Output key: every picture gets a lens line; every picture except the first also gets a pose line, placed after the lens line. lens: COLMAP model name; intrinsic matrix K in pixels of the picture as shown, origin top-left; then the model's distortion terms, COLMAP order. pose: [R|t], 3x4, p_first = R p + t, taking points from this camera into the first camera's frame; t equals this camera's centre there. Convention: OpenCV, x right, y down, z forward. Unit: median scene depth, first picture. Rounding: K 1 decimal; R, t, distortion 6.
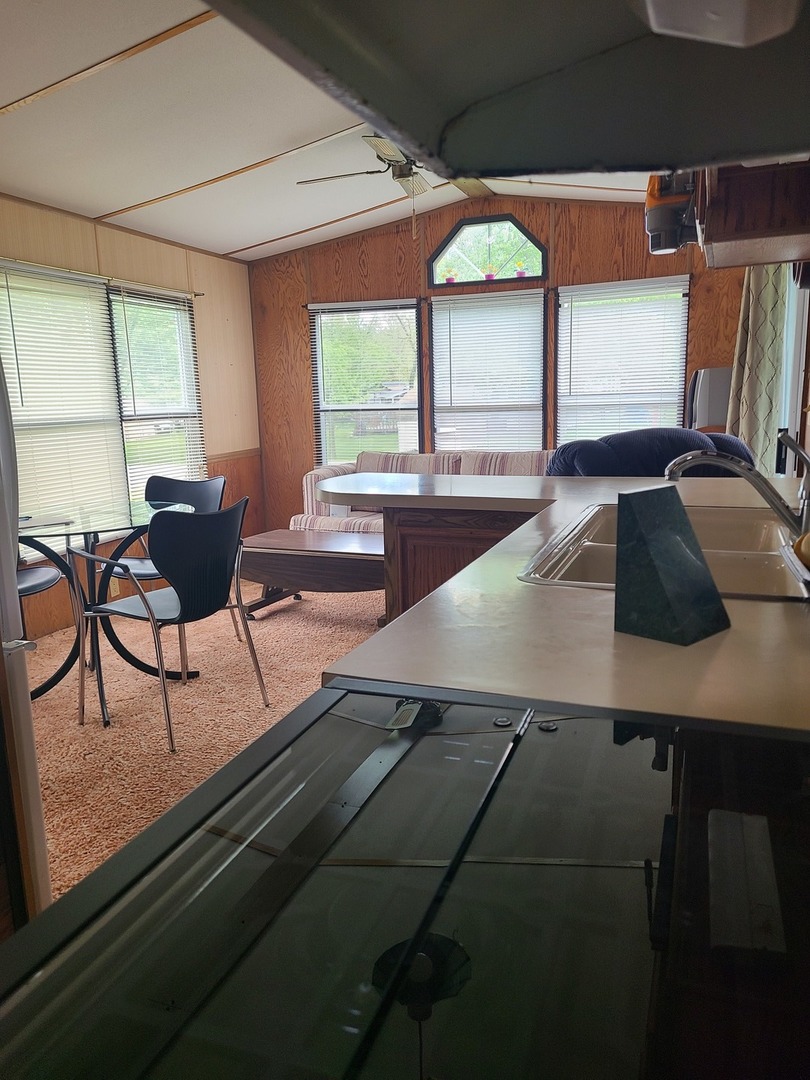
lens RADIAL K [[801.0, 0, 405.0], [0, 801.0, 540.0], [0, 0, 1]] dist [0.052911, -0.001659]
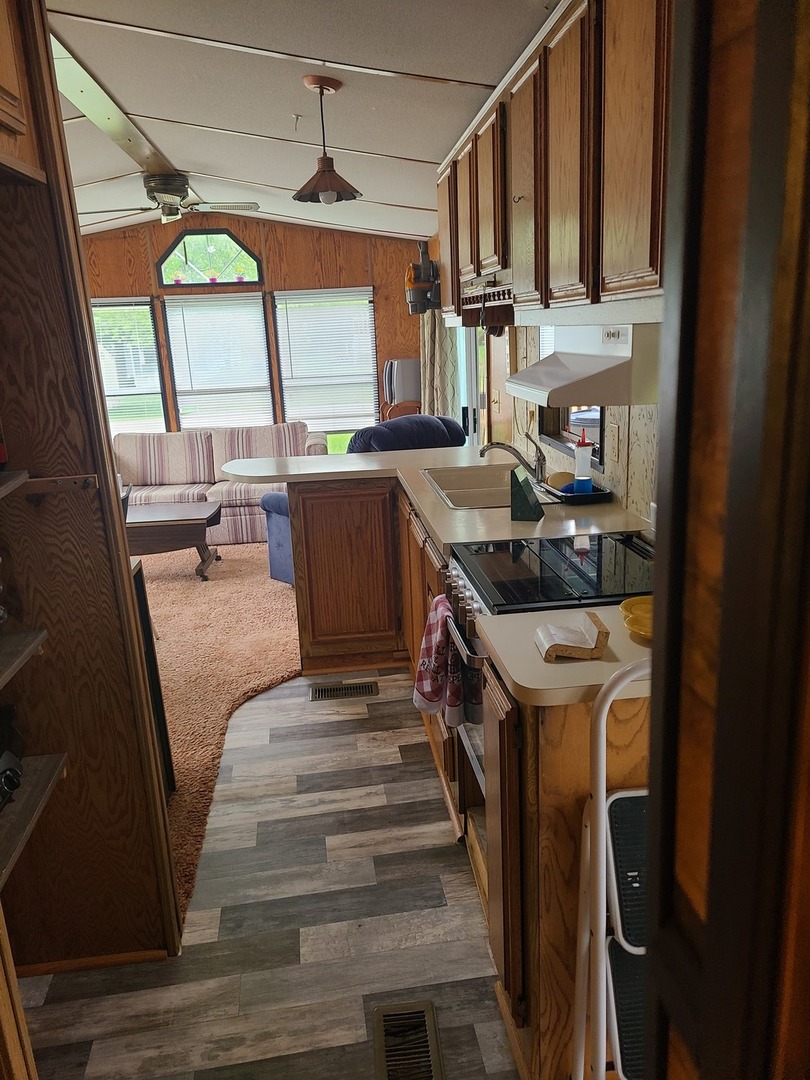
lens RADIAL K [[801.0, 0, 405.0], [0, 801.0, 540.0], [0, 0, 1]] dist [0.052911, -0.001659]
pose [[0.894073, -0.127946, 0.429259, -0.207509], [0.102474, 0.991346, 0.082048, -0.013751], [-0.436042, -0.029369, 0.899447, -0.215606]]
